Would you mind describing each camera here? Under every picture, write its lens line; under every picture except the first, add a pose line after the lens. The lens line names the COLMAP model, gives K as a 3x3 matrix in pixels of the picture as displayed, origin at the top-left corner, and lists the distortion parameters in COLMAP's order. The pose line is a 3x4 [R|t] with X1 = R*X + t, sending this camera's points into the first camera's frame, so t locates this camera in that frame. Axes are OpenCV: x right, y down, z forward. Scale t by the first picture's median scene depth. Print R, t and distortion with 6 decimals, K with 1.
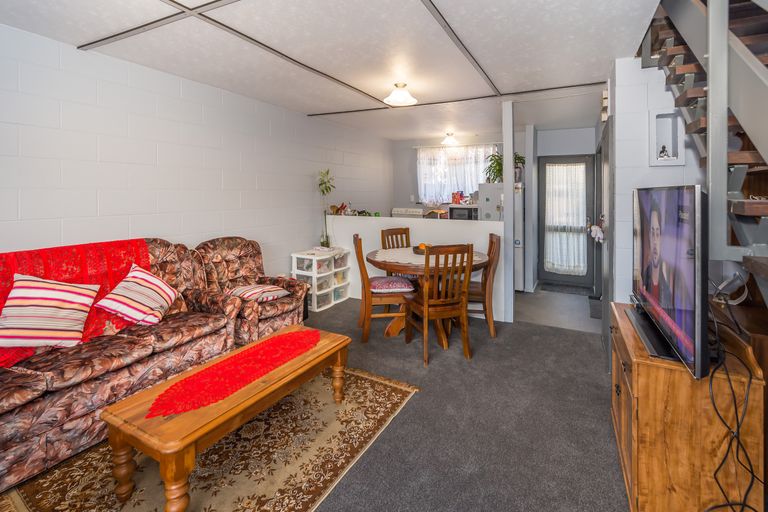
lens RADIAL K [[336.8, 0, 403.8], [0, 336.8, 253.6], [0, 0, 1]] dist [-0.000256, 0.000647]
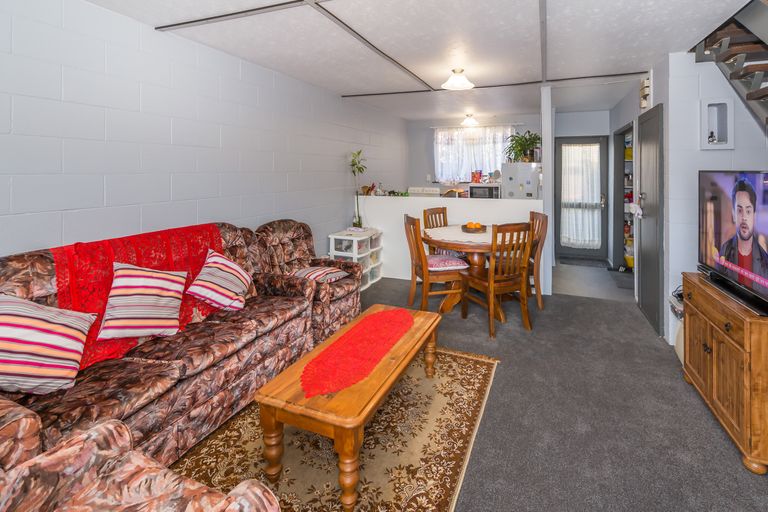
lens RADIAL K [[336.8, 0, 422.5], [0, 336.8, 231.4], [0, 0, 1]] dist [-0.000256, 0.000647]
pose [[0.996023, -0.021991, 0.086344, -0.282563], [0.022076, 0.999756, -0.000033, -0.007647], [-0.086322, 0.001939, 0.996265, -0.033895]]
